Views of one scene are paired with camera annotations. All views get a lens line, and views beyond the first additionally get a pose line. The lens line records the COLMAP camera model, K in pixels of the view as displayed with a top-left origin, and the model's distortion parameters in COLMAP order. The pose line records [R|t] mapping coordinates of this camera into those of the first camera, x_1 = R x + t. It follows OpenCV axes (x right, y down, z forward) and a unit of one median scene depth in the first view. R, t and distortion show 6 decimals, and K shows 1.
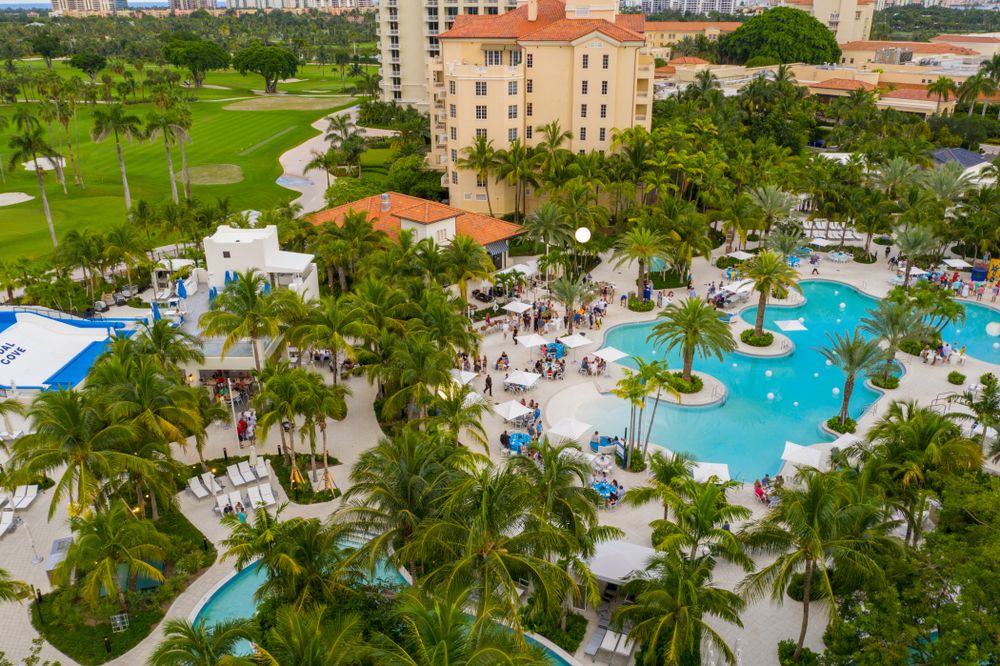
lens RADIAL K [[796.6, 0, 499.5], [0, 796.6, 333.1], [0, 0, 1]] dist [-0.015224, 0.006797]
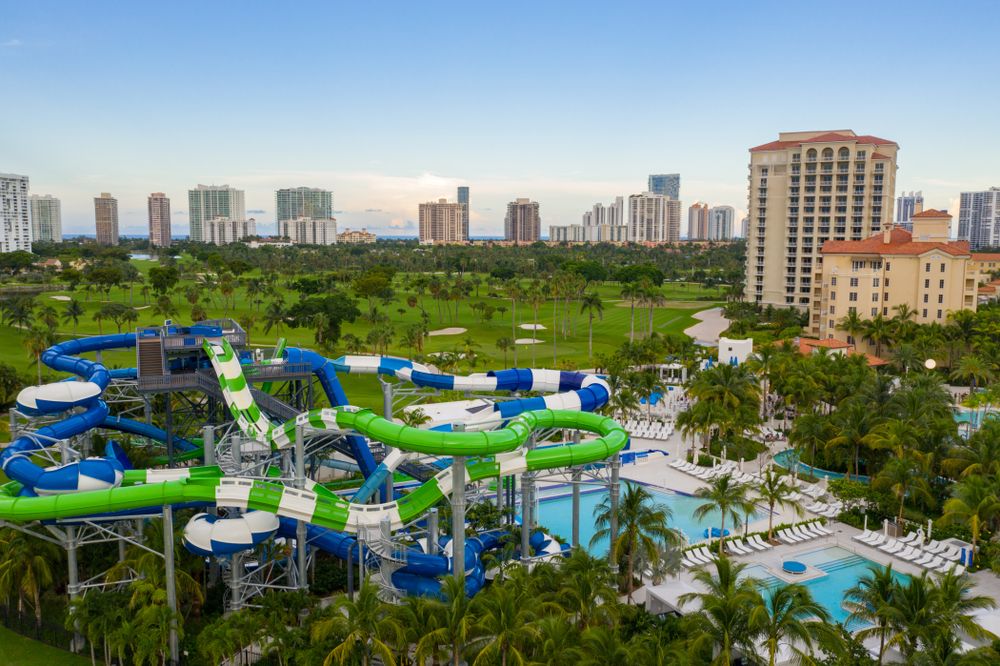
lens RADIAL K [[796.6, 0, 501.9], [0, 796.6, 333.6], [0, 0, 1]] dist [-0.015224, 0.006797]
pose [[0.938356, 0.050018, -0.342032, -0.132182], [-0.141130, 0.958685, -0.246991, 0.273339], [0.315547, 0.280037, 0.906647, -0.609679]]
